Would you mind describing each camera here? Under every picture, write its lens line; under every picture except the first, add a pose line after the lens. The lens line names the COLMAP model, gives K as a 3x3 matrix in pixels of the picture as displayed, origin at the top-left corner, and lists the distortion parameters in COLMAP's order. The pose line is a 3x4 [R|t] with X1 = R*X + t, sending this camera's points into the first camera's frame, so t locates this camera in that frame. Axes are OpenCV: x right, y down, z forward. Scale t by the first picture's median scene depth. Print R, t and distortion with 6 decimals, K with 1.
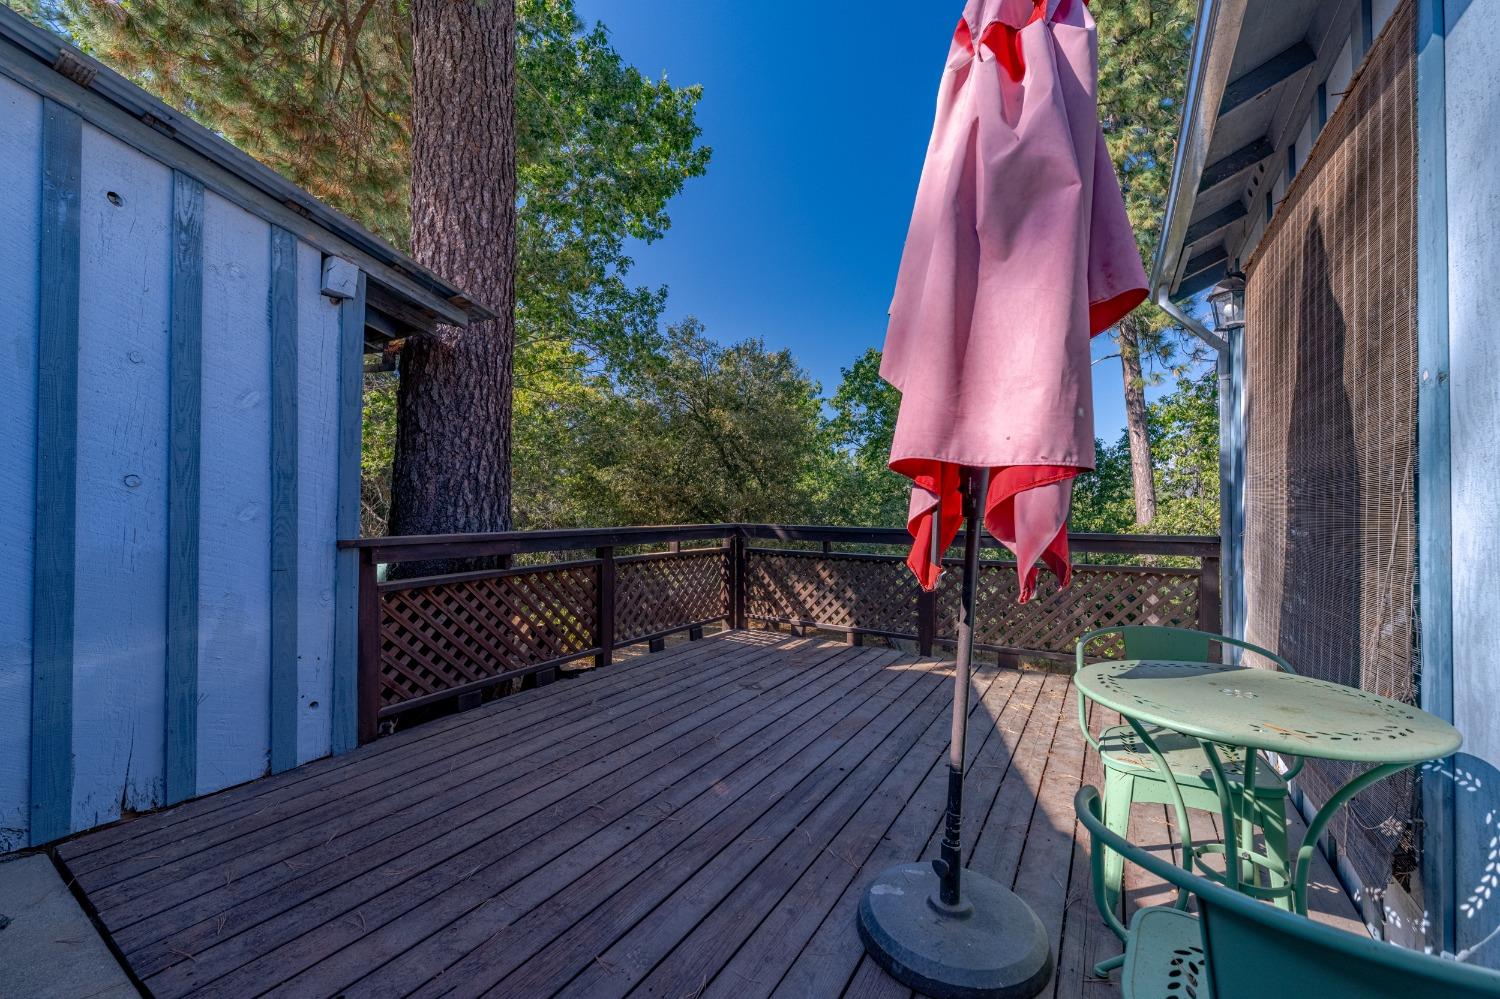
lens RADIAL K [[593.3, 0, 755.0], [0, 593.3, 495.9], [0, 0, 1]] dist [-0.002604, 0.002689]
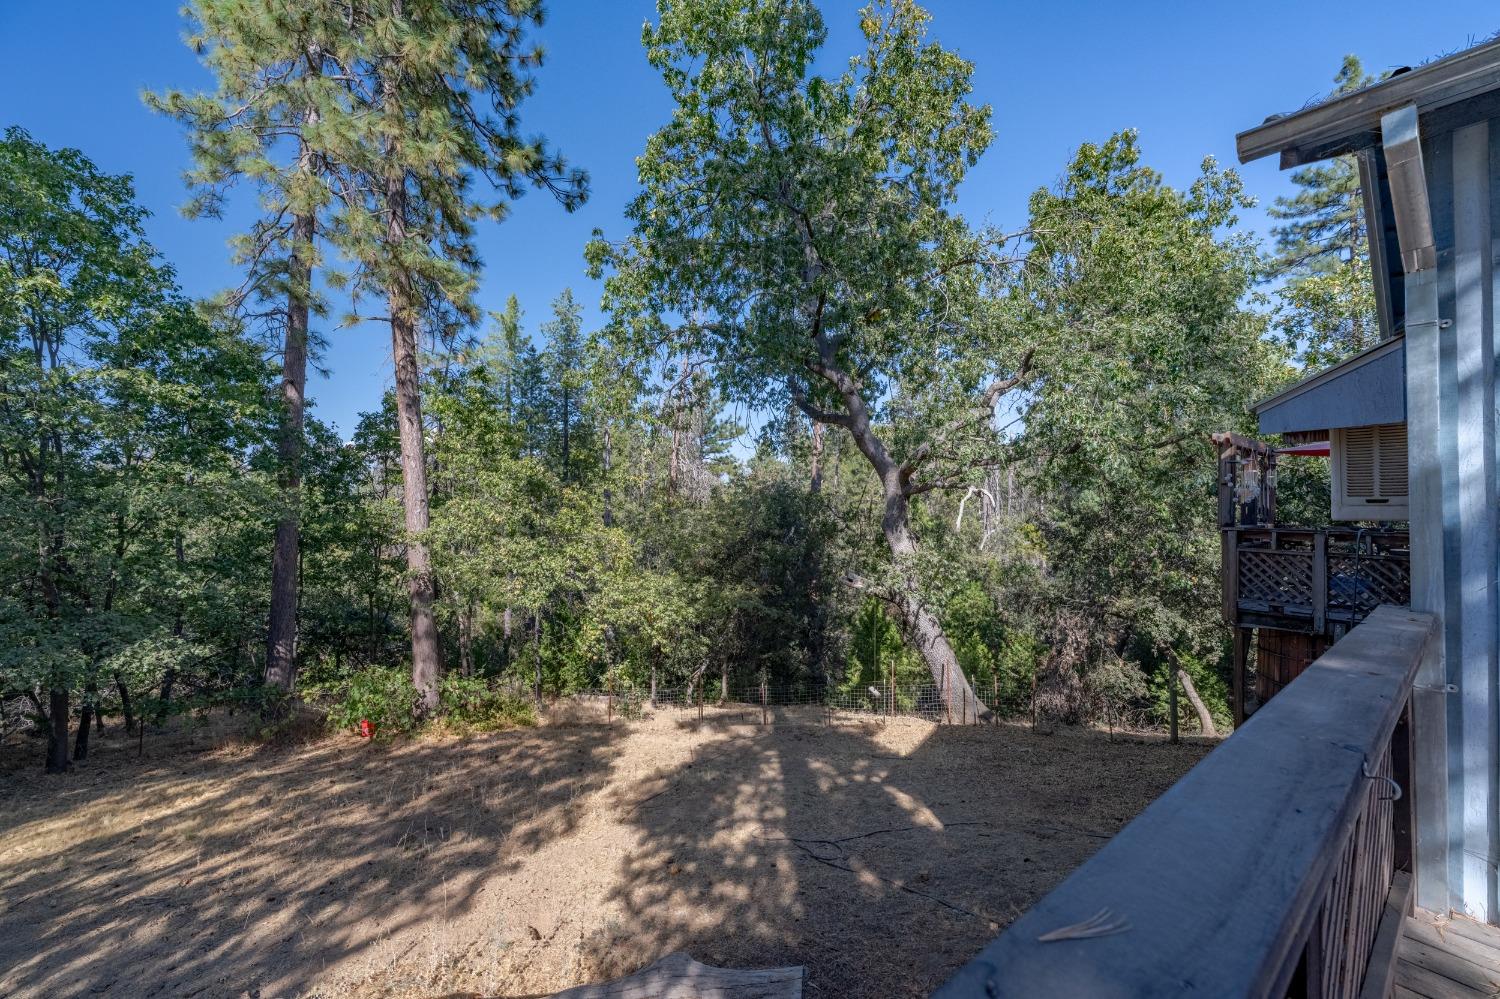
lens RADIAL K [[593.3, 0, 755.0], [0, 593.3, 495.9], [0, 0, 1]] dist [-0.002604, 0.002689]
pose [[0.302451, 0.015839, 0.953033, 0.014997], [-0.021405, 0.999723, -0.009822, -0.011517], [-0.952925, -0.017429, 0.302706, 1.533287]]
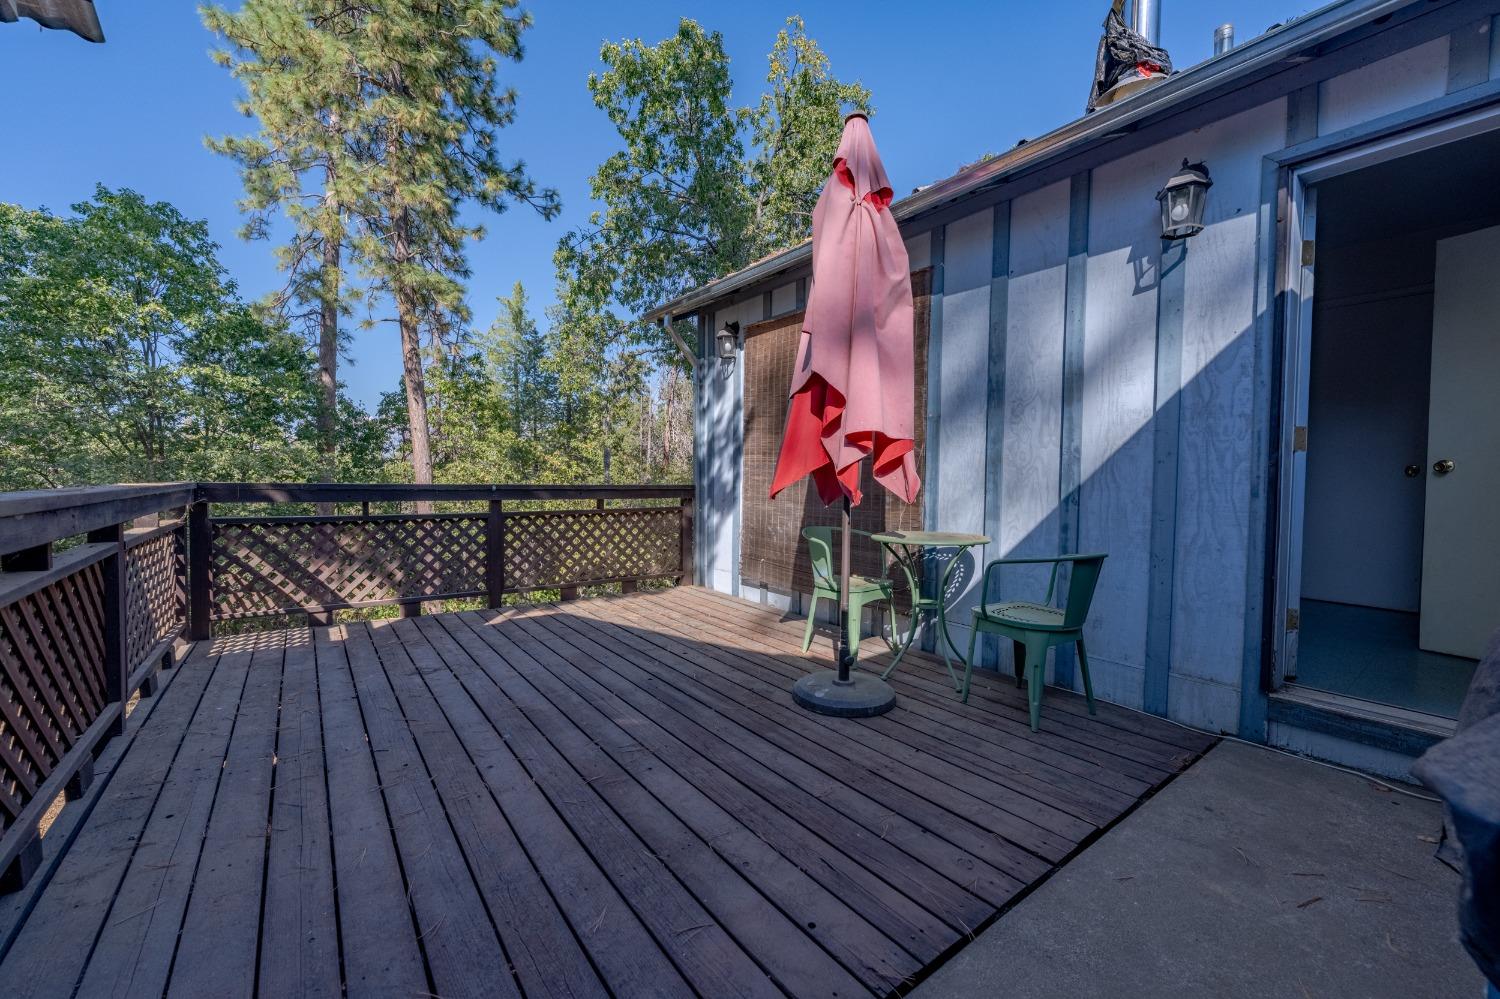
lens RADIAL K [[596.7, 0, 745.7], [0, 596.7, 493.3], [0, 0, 1]] dist [0.010705, -0.000157]
pose [[0.362213, -0.024542, 0.931772, -0.737395], [-0.024507, 0.999057, 0.035841, 0.035517], [-0.931773, -0.035817, 0.361270, 0.336520]]
